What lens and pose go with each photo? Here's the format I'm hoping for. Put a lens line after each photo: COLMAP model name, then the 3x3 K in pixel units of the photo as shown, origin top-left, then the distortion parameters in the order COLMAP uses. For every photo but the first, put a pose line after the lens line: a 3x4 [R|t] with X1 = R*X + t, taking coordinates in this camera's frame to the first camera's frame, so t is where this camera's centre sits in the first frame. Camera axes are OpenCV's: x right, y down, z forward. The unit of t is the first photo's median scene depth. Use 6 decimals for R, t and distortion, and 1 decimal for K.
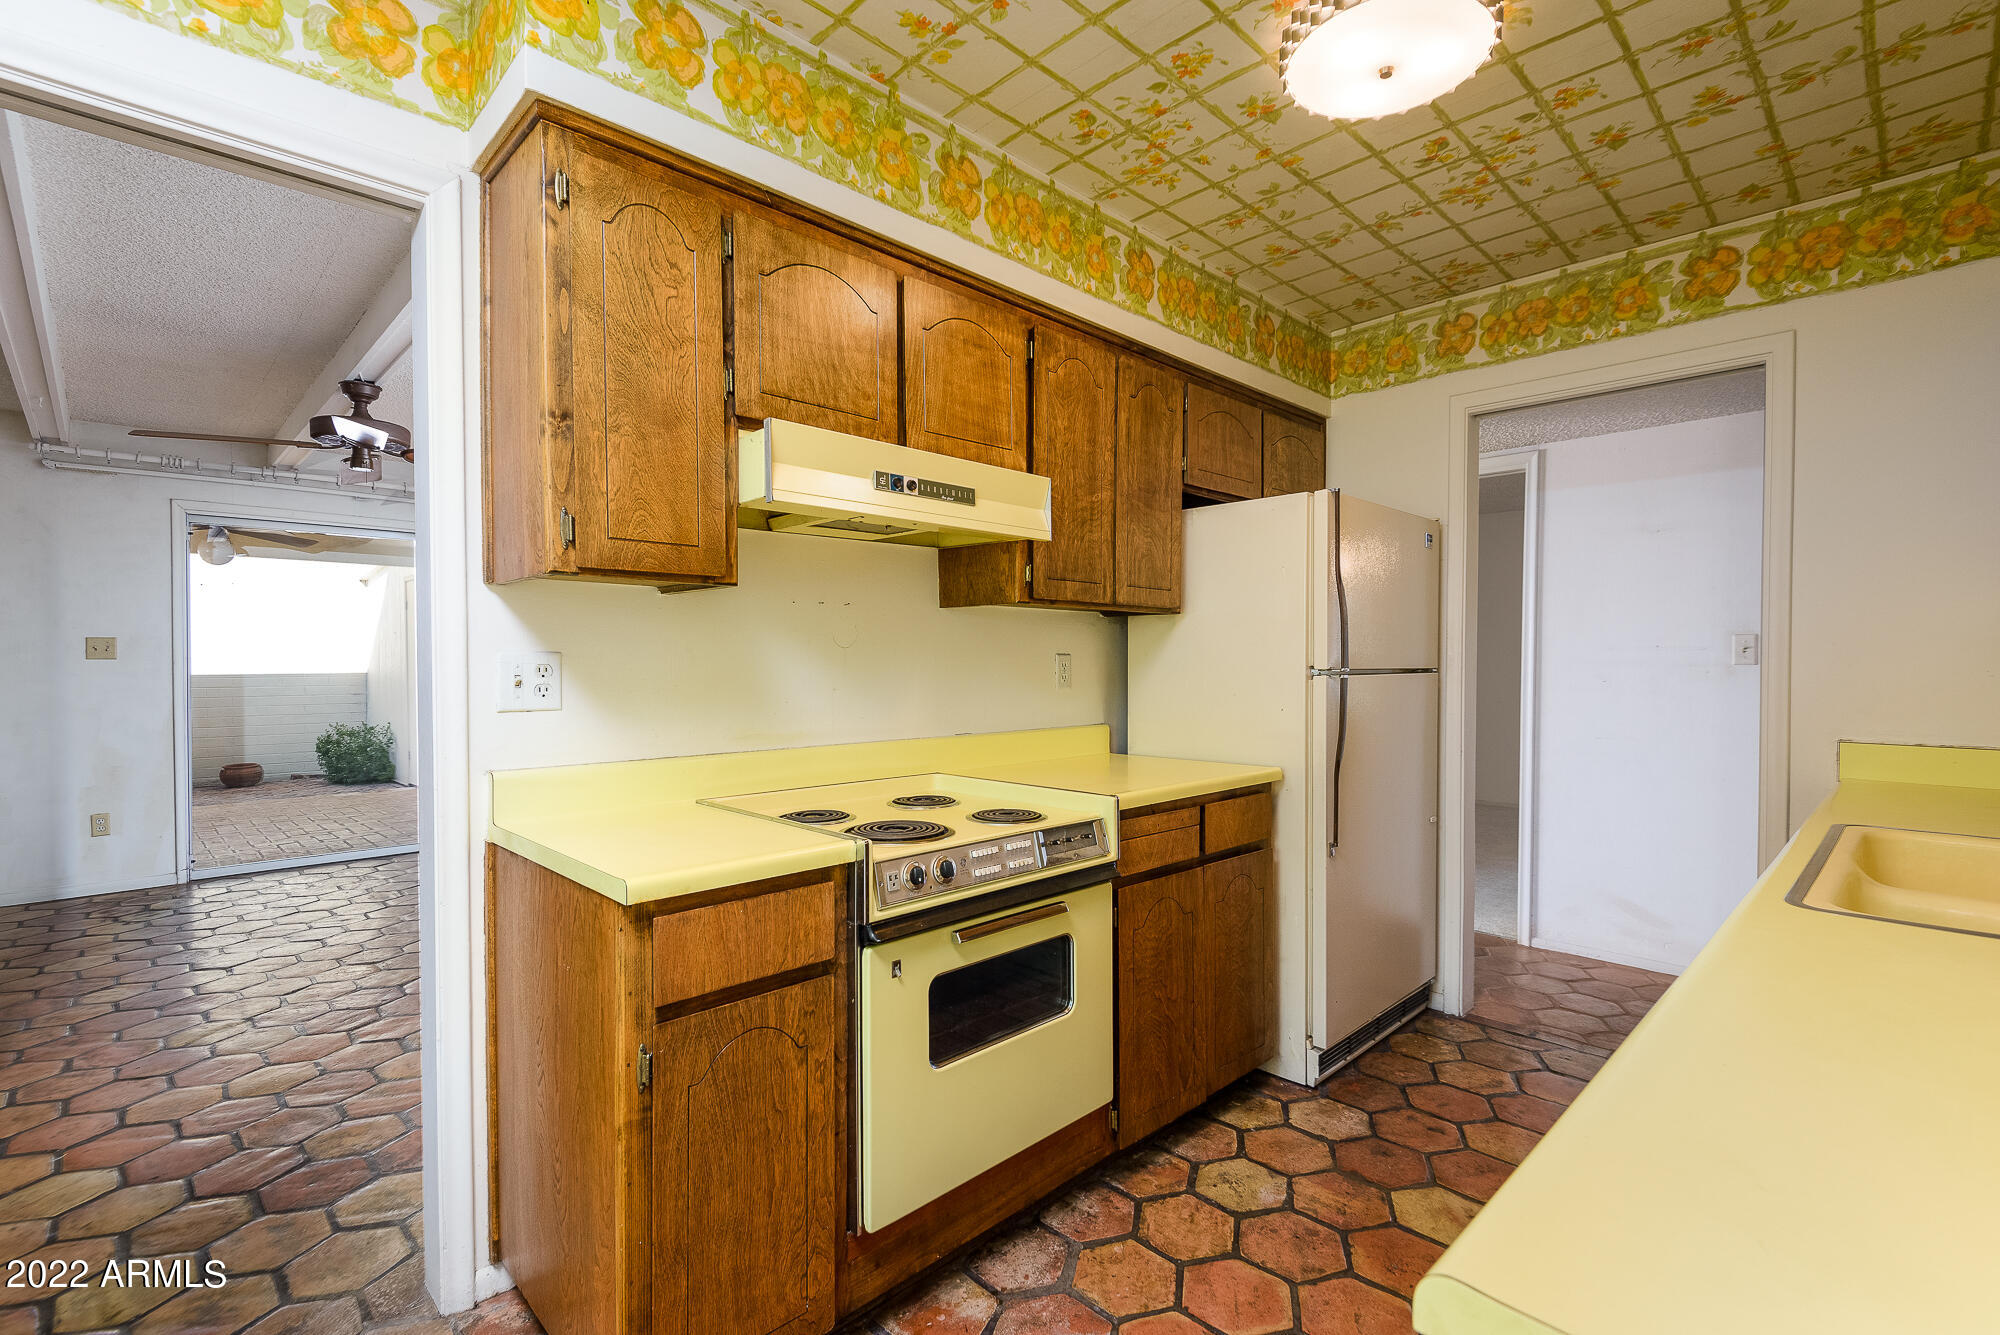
lens RADIAL K [[908.1, 0, 1000.0], [0, 908.1, 667.5], [0, 0, 1]] dist [0.043363, -0.025497]
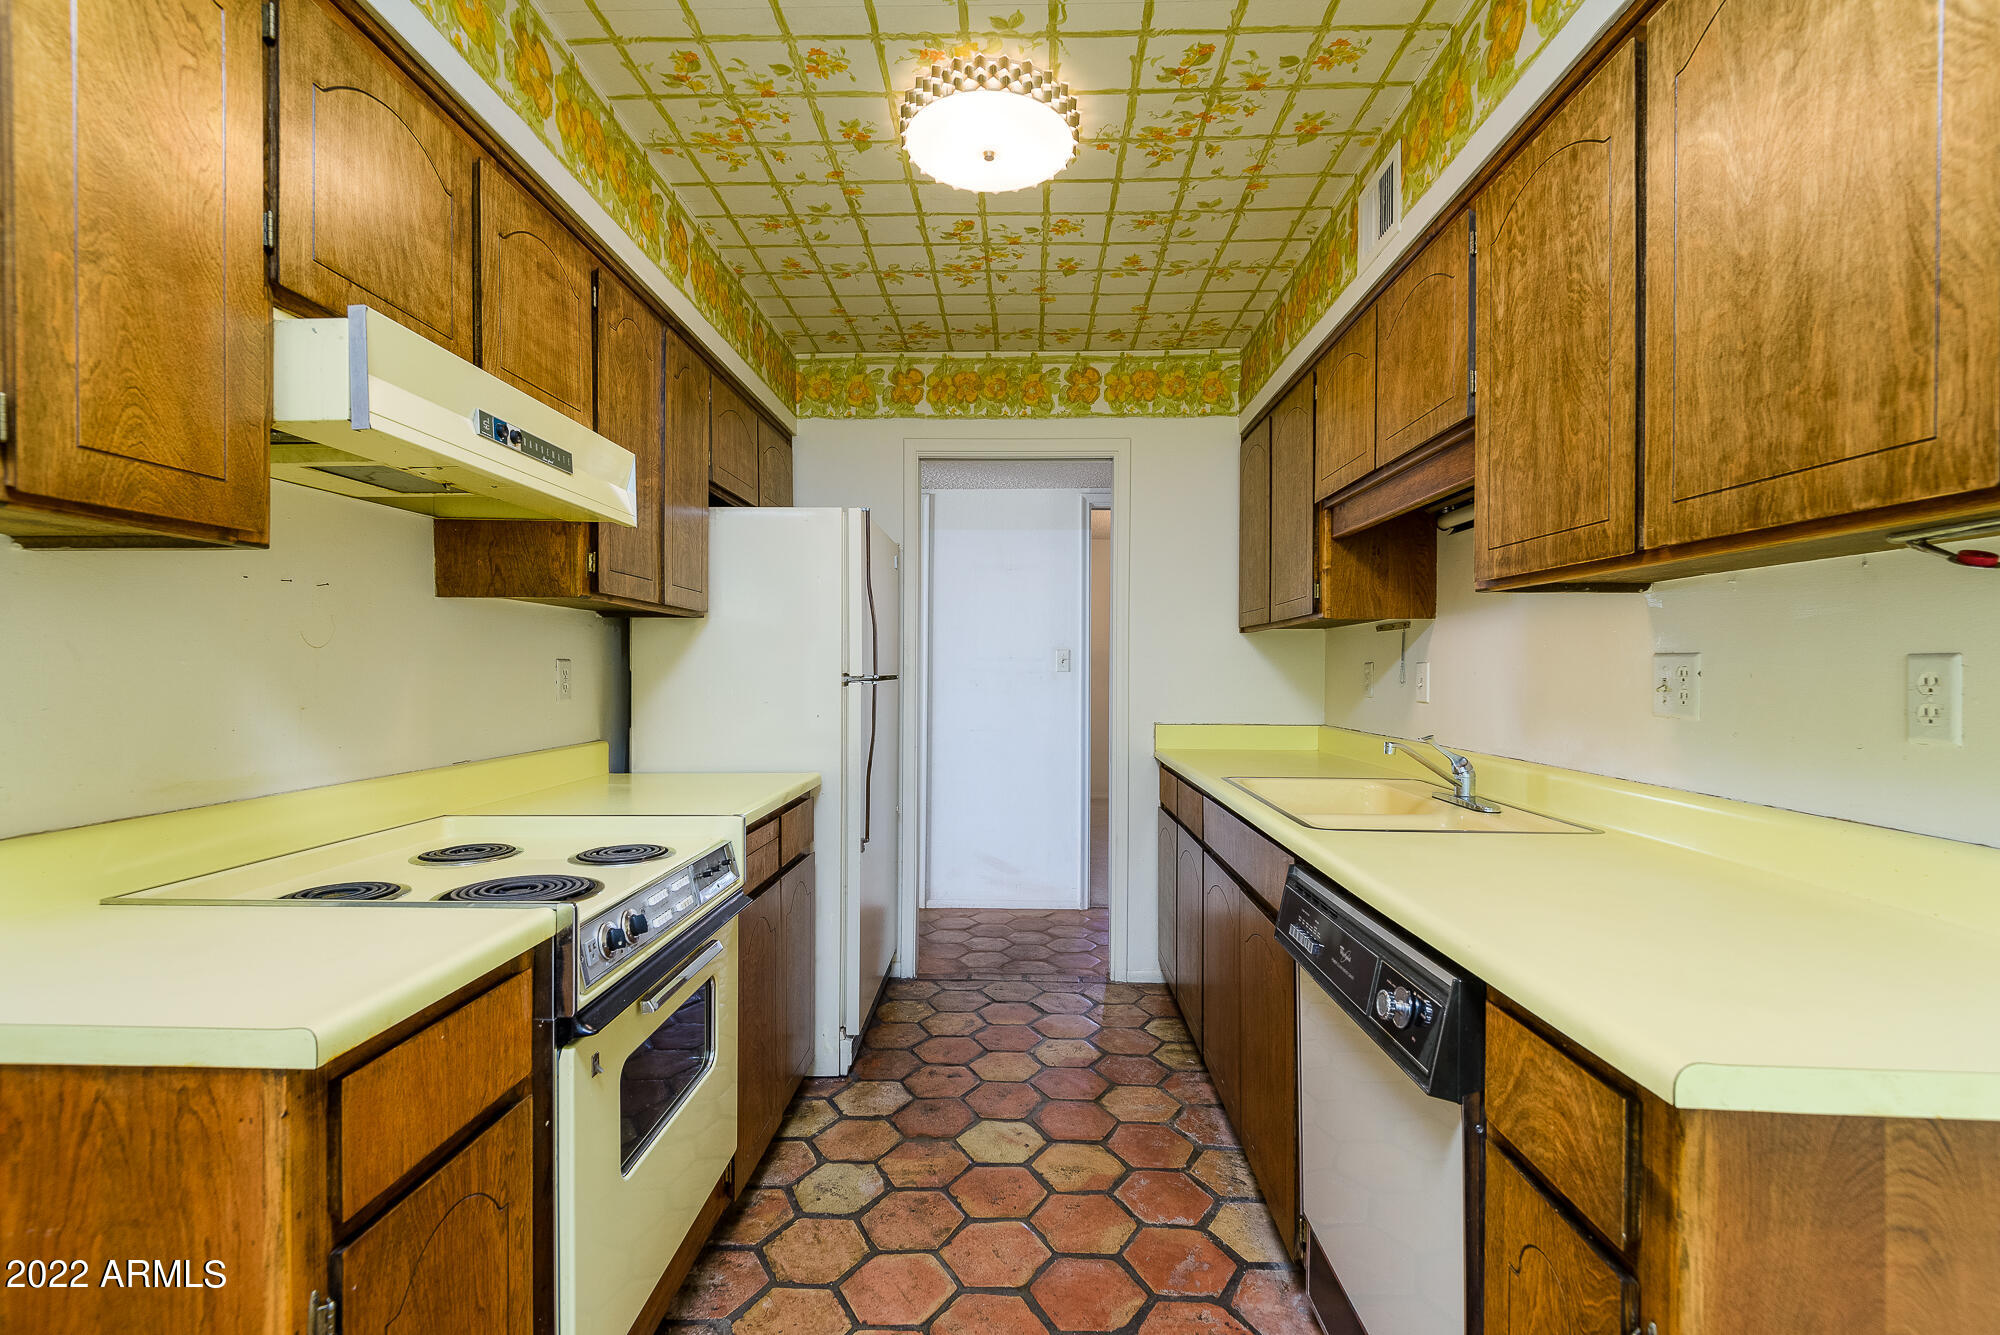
lens RADIAL K [[904.9, 0, 1000.0], [0, 904.9, 667.5], [0, 0, 1]] dist [0.035323, -0.024413]
pose [[0.721216, 0.002690, 0.692705, -0.282143], [0.003659, 0.999964, -0.007692, 0.000686], [-0.692701, 0.008082, 0.721180, 0.140033]]
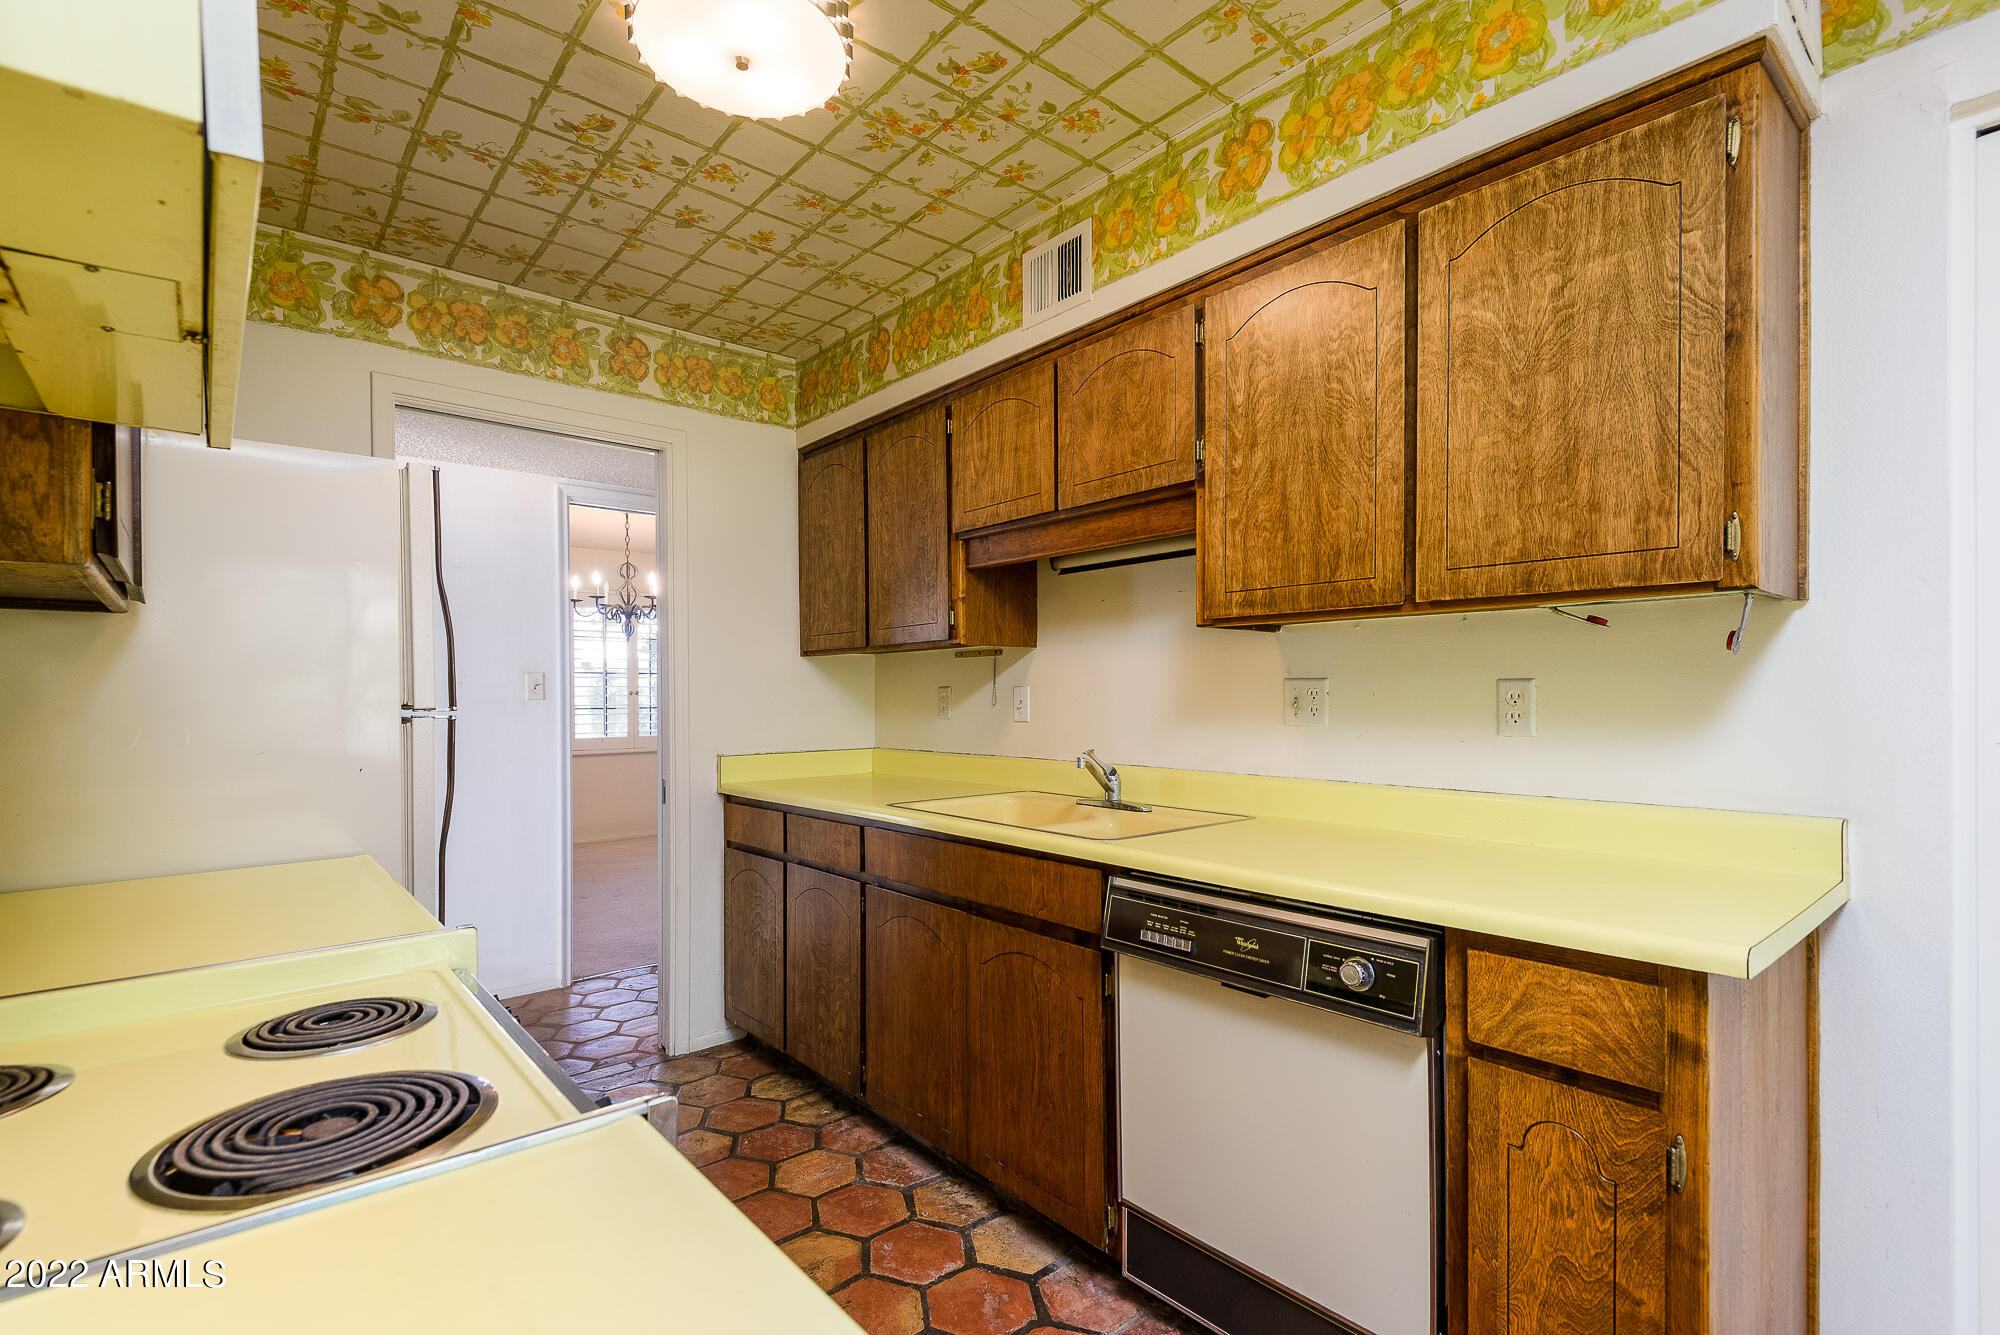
lens RADIAL K [[919.5, 0, 994.1], [0, 919.5, 695.2], [0, 0, 1]] dist [0.037889, -0.027633]
pose [[0.068259, -0.003791, 0.997660, -0.397907], [0.015576, 0.999875, 0.002734, -0.004078], [-0.997546, 0.015353, 0.068310, 0.546215]]
